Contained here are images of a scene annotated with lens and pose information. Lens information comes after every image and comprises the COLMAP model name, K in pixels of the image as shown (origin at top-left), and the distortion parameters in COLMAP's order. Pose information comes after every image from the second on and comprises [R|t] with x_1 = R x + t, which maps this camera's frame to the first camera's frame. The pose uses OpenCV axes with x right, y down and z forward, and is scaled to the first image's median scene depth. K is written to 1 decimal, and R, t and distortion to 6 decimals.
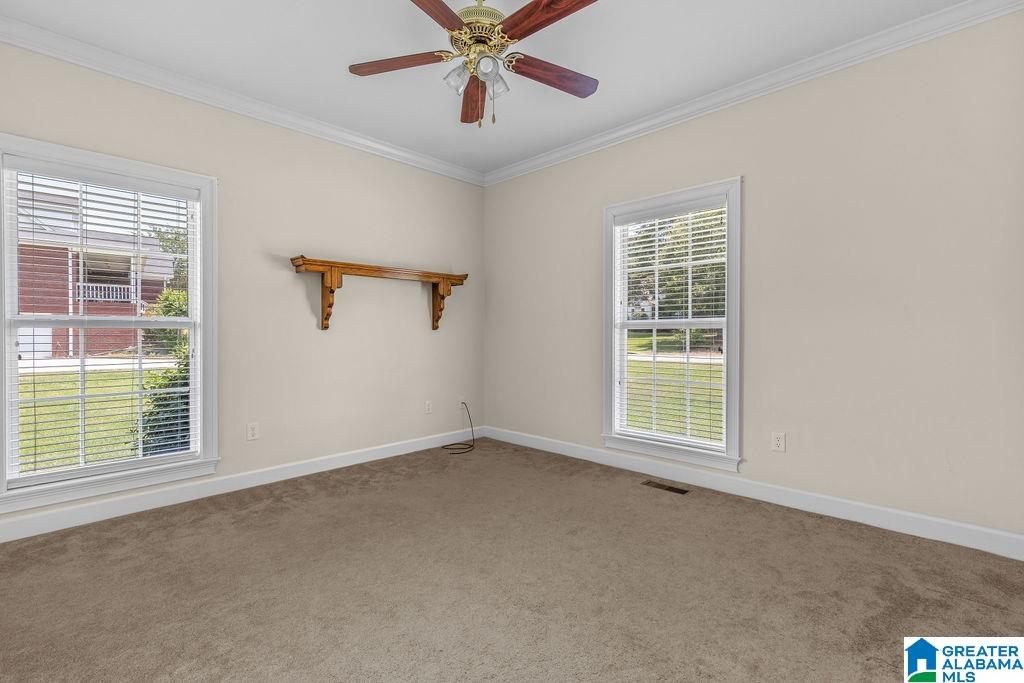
lens RADIAL K [[458.9, 0, 509.5], [0, 458.9, 341.5], [0, 0, 1]] dist [0.001038, 0.000155]
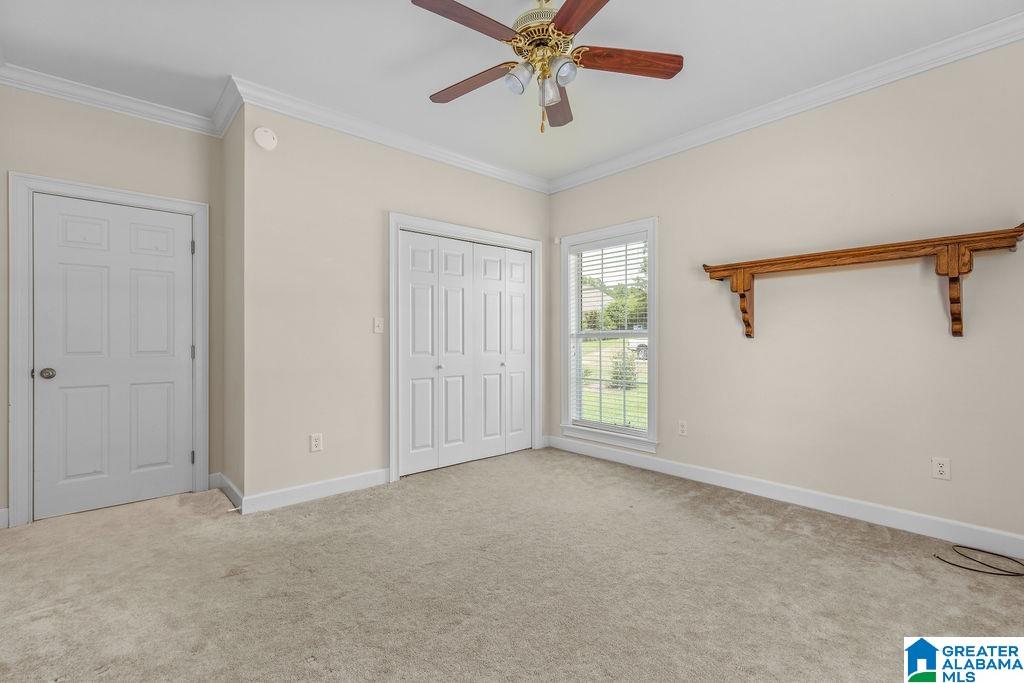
lens RADIAL K [[458.9, 0, 509.5], [0, 458.9, 341.5], [0, 0, 1]] dist [0.001038, 0.000155]
pose [[-0.051765, 0.007875, -0.998628, 0.548305], [-0.020614, 0.999747, 0.008952, -0.017533], [0.998447, 0.021049, -0.051589, 0.584930]]
